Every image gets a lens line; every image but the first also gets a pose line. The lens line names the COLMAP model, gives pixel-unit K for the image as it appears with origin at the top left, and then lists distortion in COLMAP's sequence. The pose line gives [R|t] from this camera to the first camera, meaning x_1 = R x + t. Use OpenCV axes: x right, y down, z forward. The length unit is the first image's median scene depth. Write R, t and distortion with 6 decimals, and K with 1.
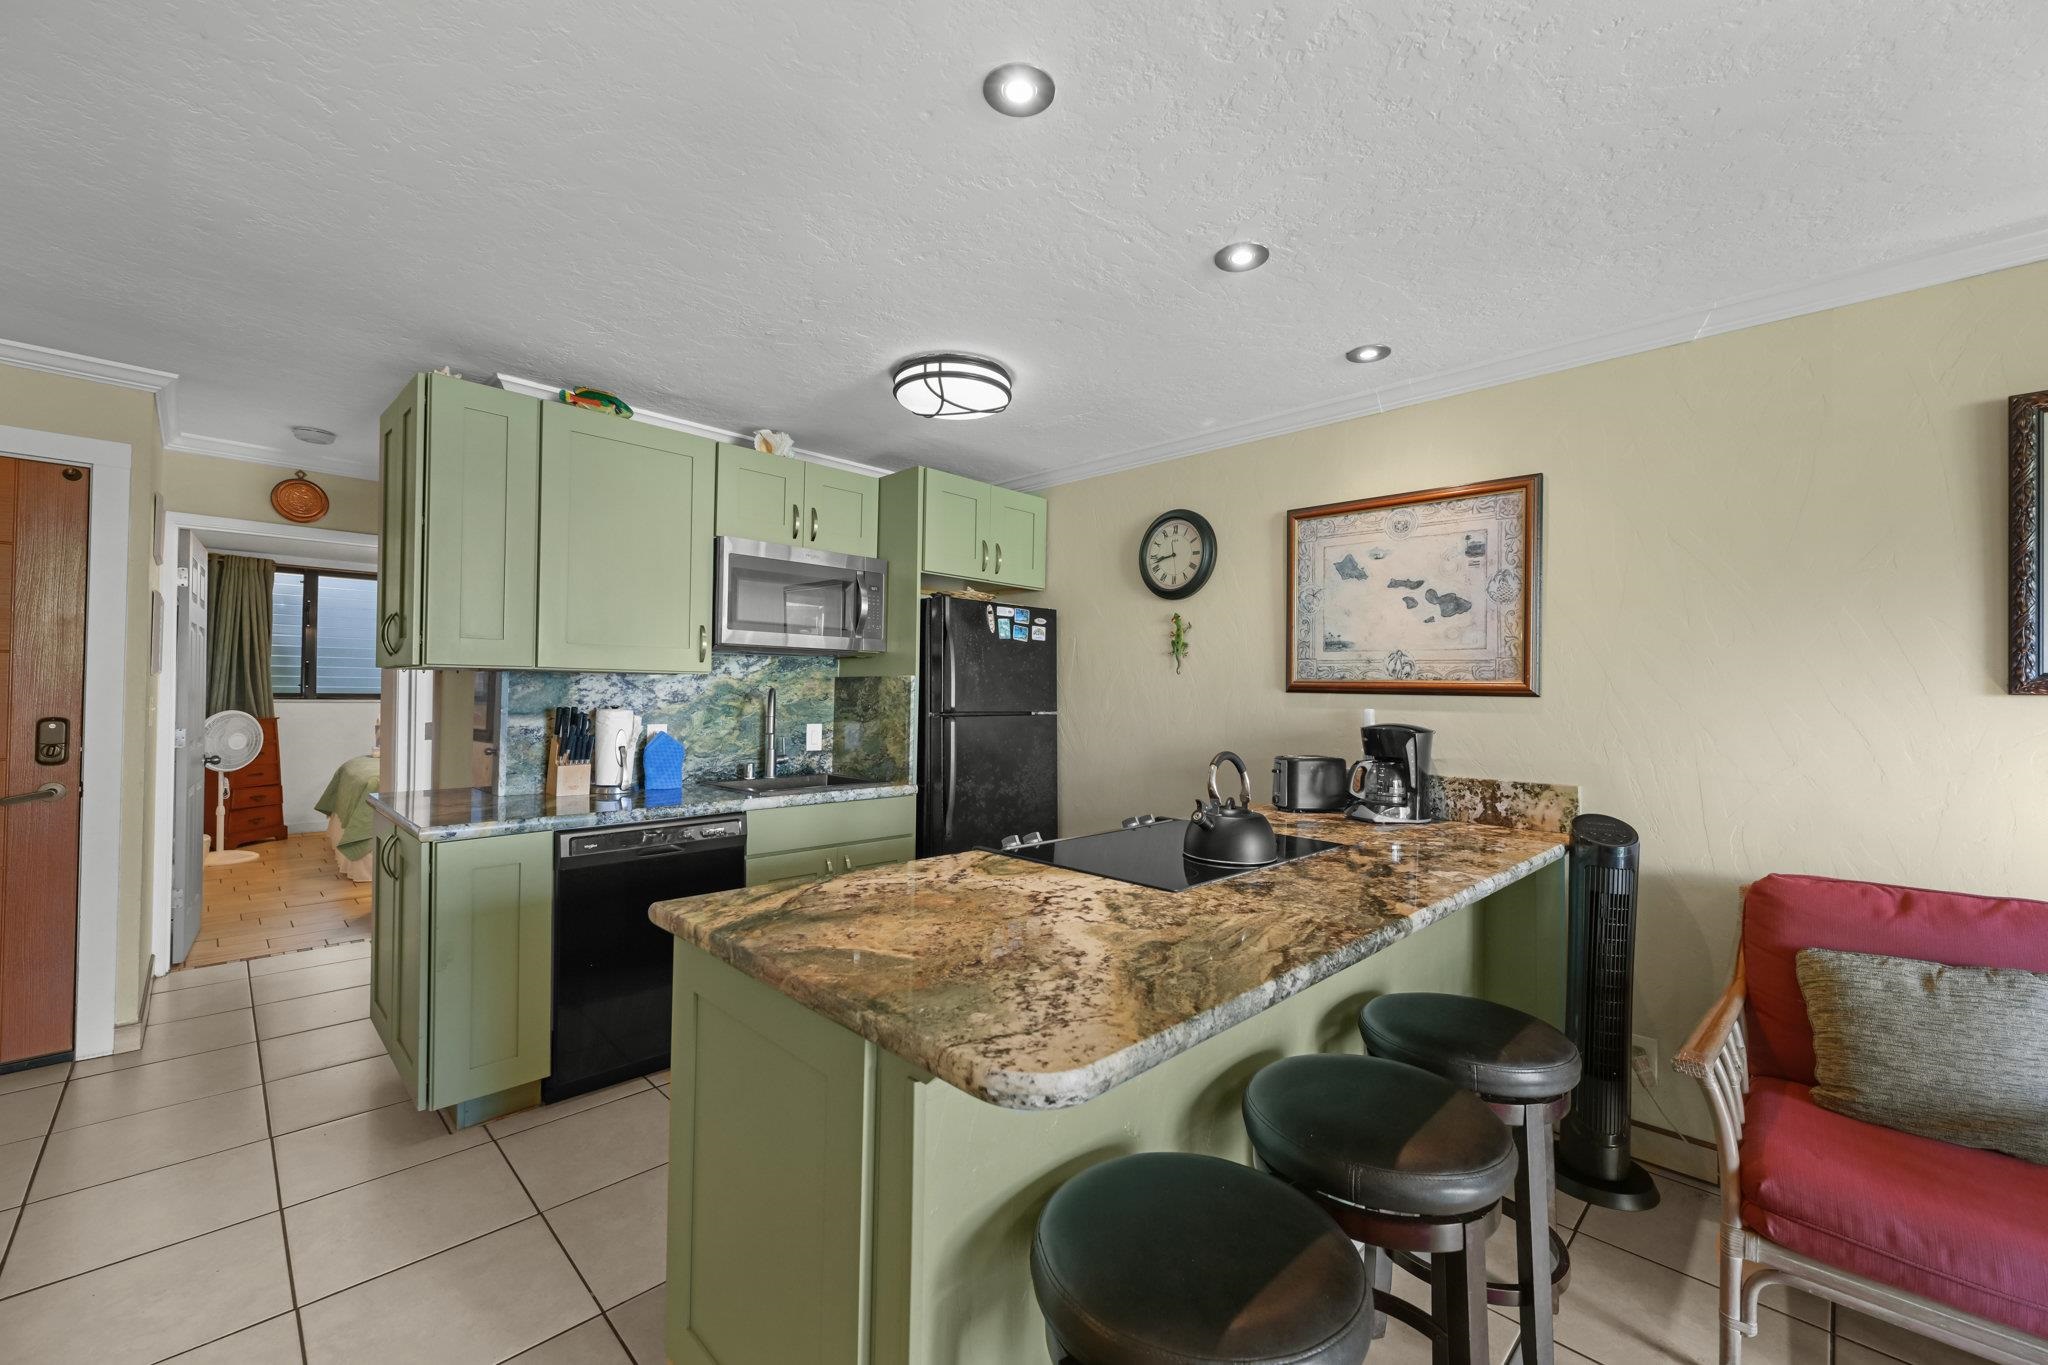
lens RADIAL K [[824.9, 0, 1005.8], [0, 824.9, 682.1], [0, 0, 1]] dist [-0.002398, 0.000322]
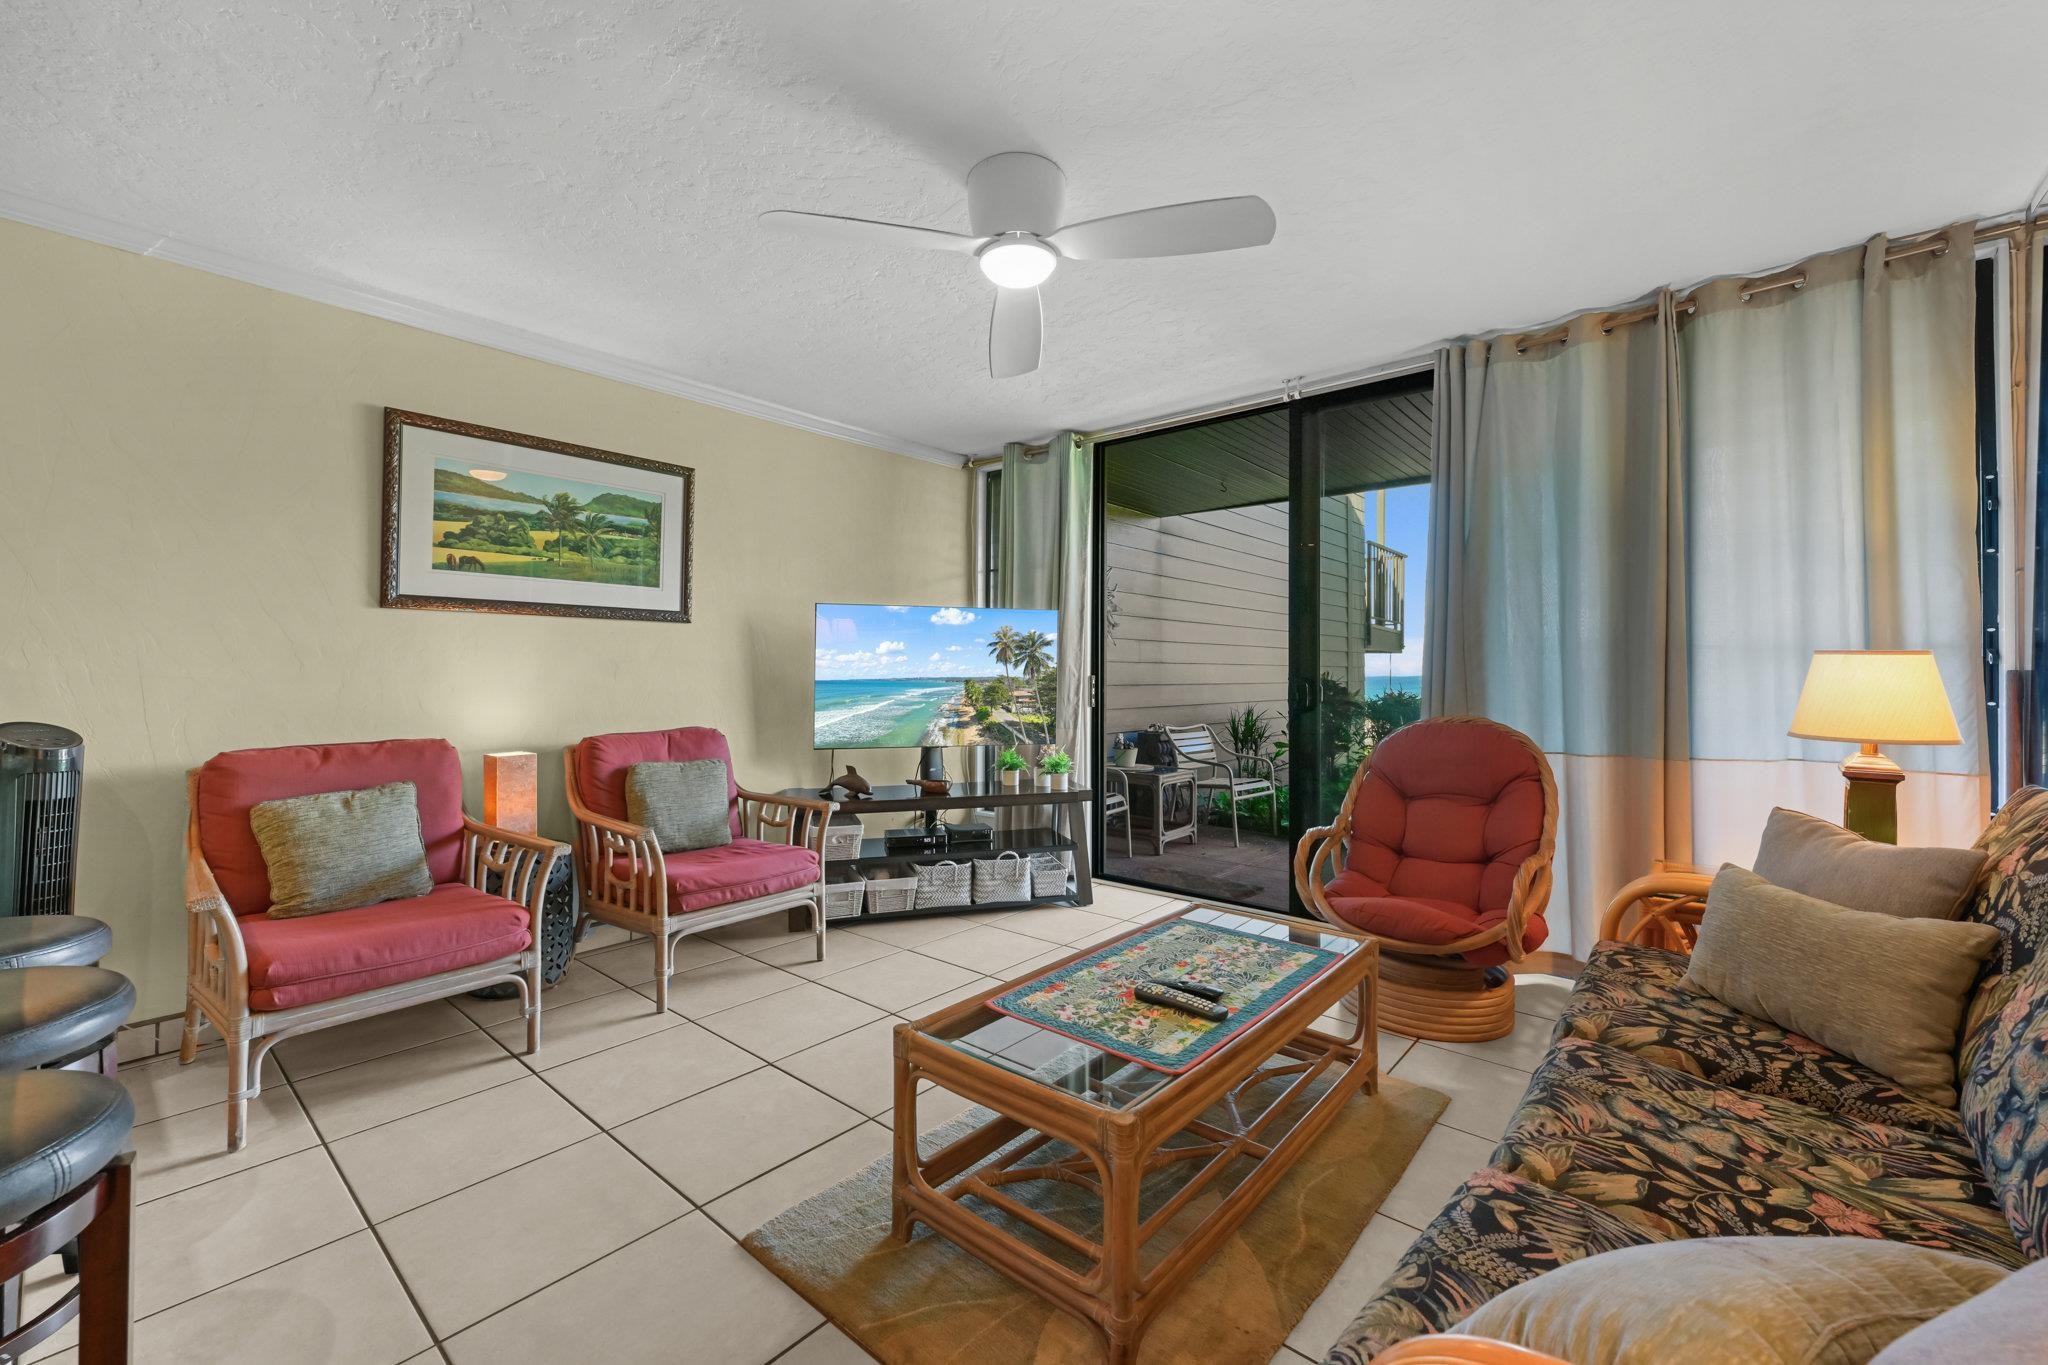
lens RADIAL K [[824.9, 0, 1037.5], [0, 824.9, 660.9], [0, 0, 1]] dist [-0.002398, 0.000322]
pose [[-0.090321, 0.000876, 0.995912, -0.307438], [-0.018098, 0.999833, -0.002521, 0.078775], [-0.995748, -0.018252, -0.090290, -0.038904]]
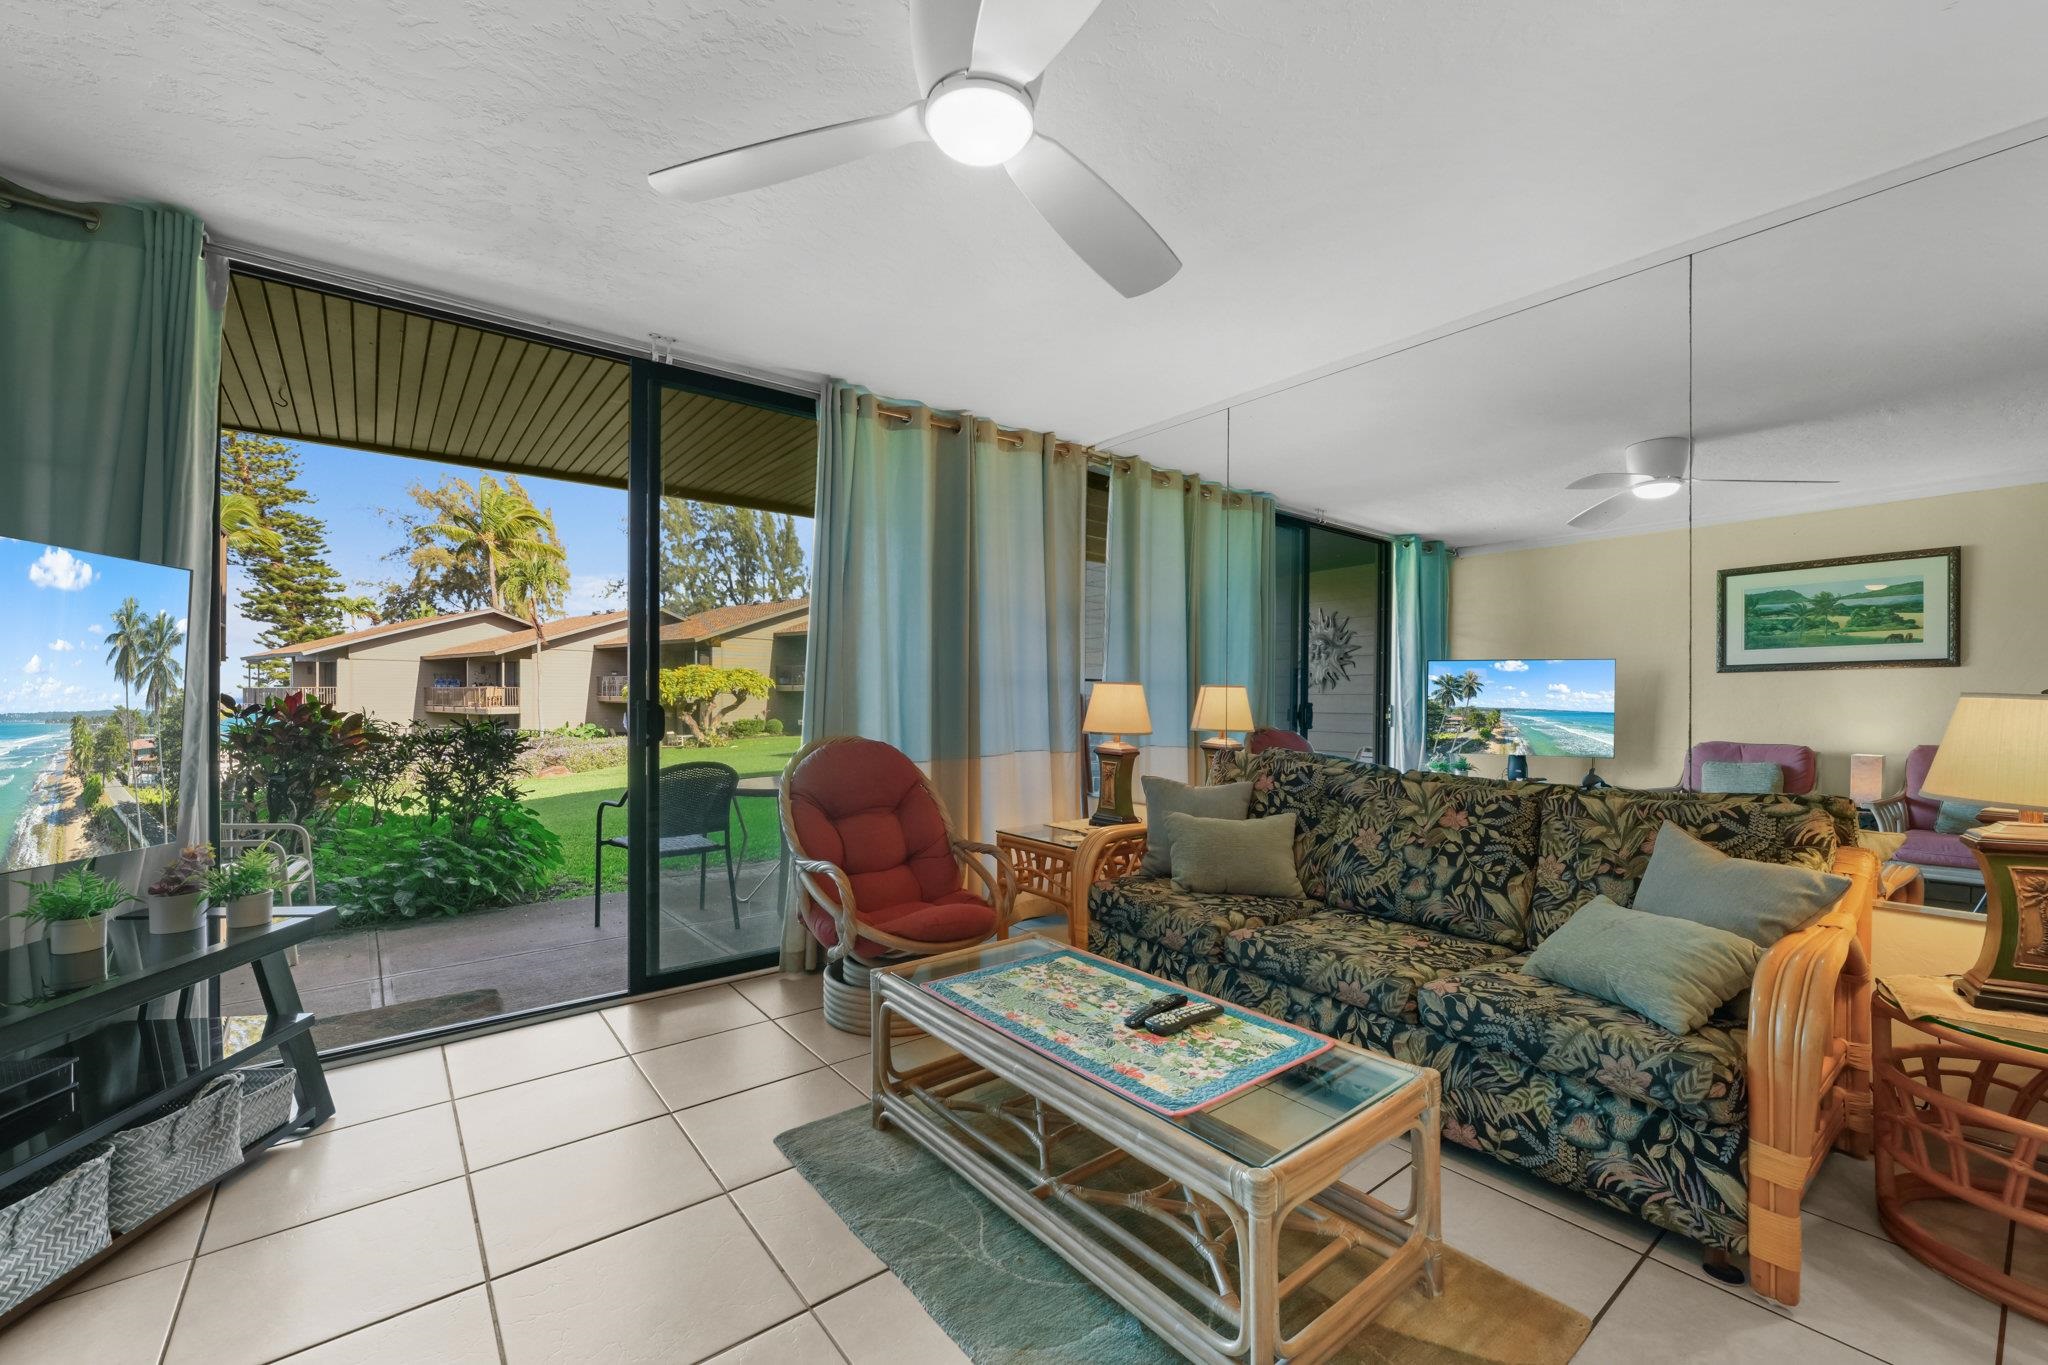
lens RADIAL K [[824.9, 0, 1022.2], [0, 824.9, 691.8], [0, 0, 1]] dist [-0.002398, 0.000322]
pose [[-0.992935, -0.011757, 0.118078, 0.524704], [-0.013561, 0.999803, -0.014489, 0.092197], [-0.117885, -0.015988, -0.992899, 0.575759]]
